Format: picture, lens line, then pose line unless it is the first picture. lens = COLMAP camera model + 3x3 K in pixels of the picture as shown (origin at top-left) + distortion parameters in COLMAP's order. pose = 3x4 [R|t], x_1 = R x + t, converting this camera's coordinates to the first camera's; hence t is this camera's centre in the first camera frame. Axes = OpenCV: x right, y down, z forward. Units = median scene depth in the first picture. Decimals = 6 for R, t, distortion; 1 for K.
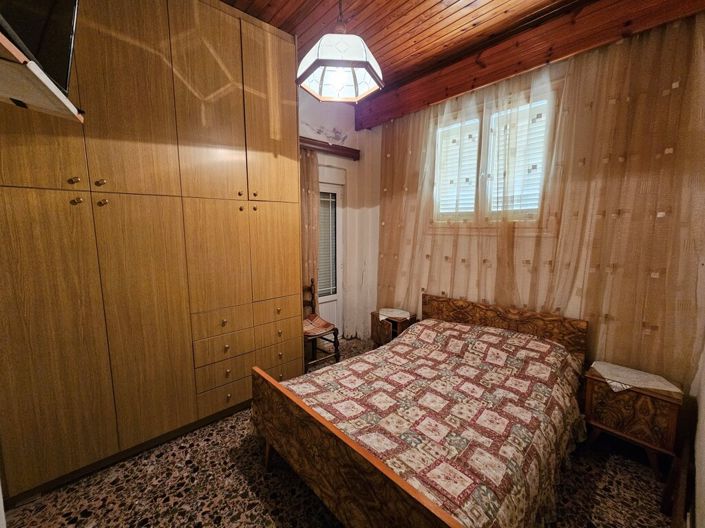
lens RADIAL K [[286.2, 0, 351.1], [0, 286.2, 267.2], [0, 0, 1]] dist [0.000297, -0.000034]
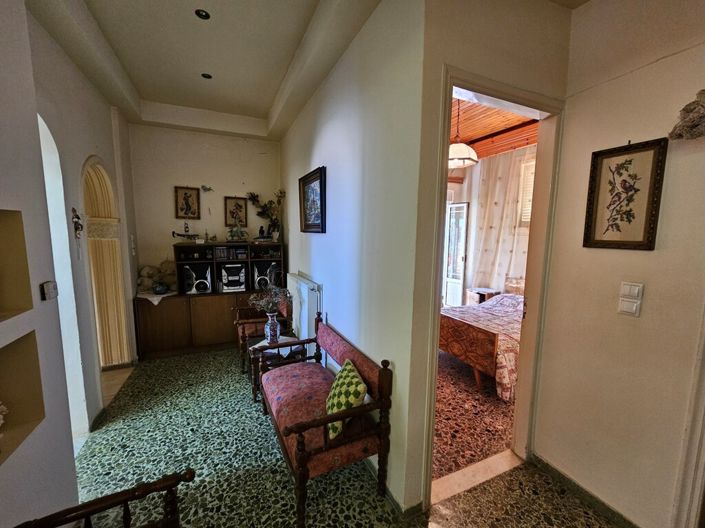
lens RADIAL K [[286.2, 0, 352.4], [0, 286.2, 263.5], [0, 0, 1]] dist [0.000297, -0.000034]
pose [[0.947520, 0.050656, -0.315659, -0.034707], [-0.056356, 0.998371, -0.008950, 0.097496], [0.314691, 0.026270, 0.948831, -0.691022]]
